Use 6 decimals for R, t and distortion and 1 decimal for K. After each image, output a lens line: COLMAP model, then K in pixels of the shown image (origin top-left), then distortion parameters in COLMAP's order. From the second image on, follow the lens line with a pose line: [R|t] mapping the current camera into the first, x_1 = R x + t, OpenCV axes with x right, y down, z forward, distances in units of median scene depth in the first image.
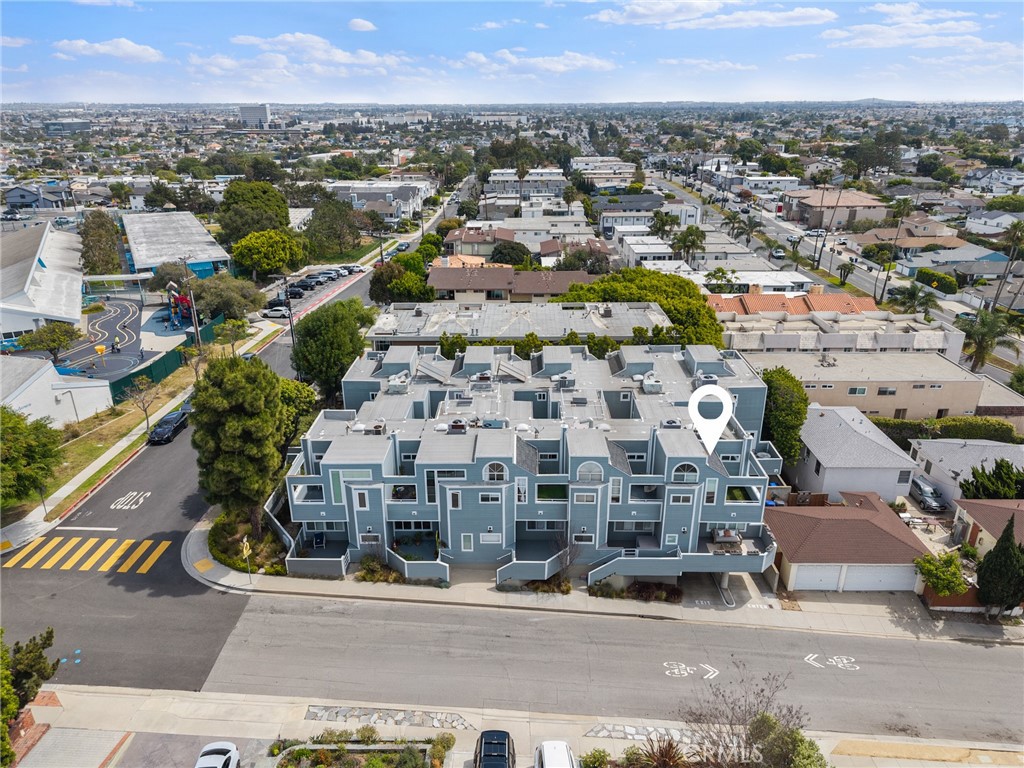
lens RADIAL K [[692.7, 0, 512.0], [0, 692.7, 384.0], [0, 0, 1]] dist [0.014614, 0.001345]
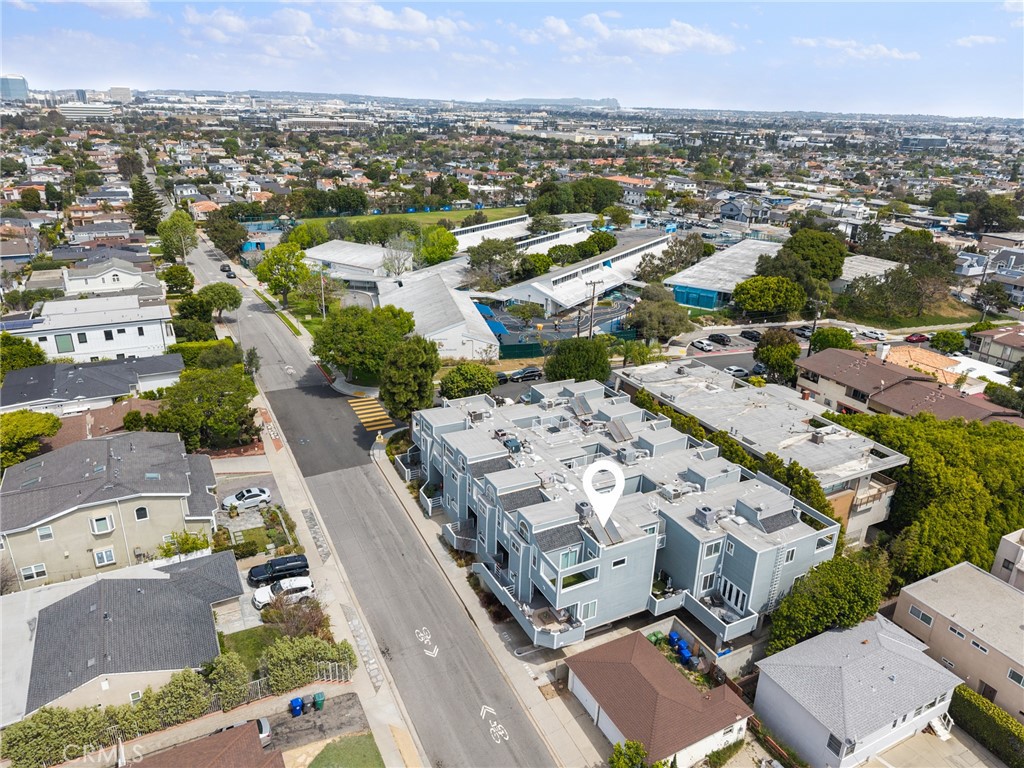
lens RADIAL K [[692.7, 0, 512.0], [0, 692.7, 384.0], [0, 0, 1]] dist [0.014614, 0.001345]
pose [[0.478876, 0.343609, -0.807843, 1.144556], [-0.356961, 0.916924, 0.178405, -0.324447], [0.802033, 0.202935, 0.561748, 0.233058]]
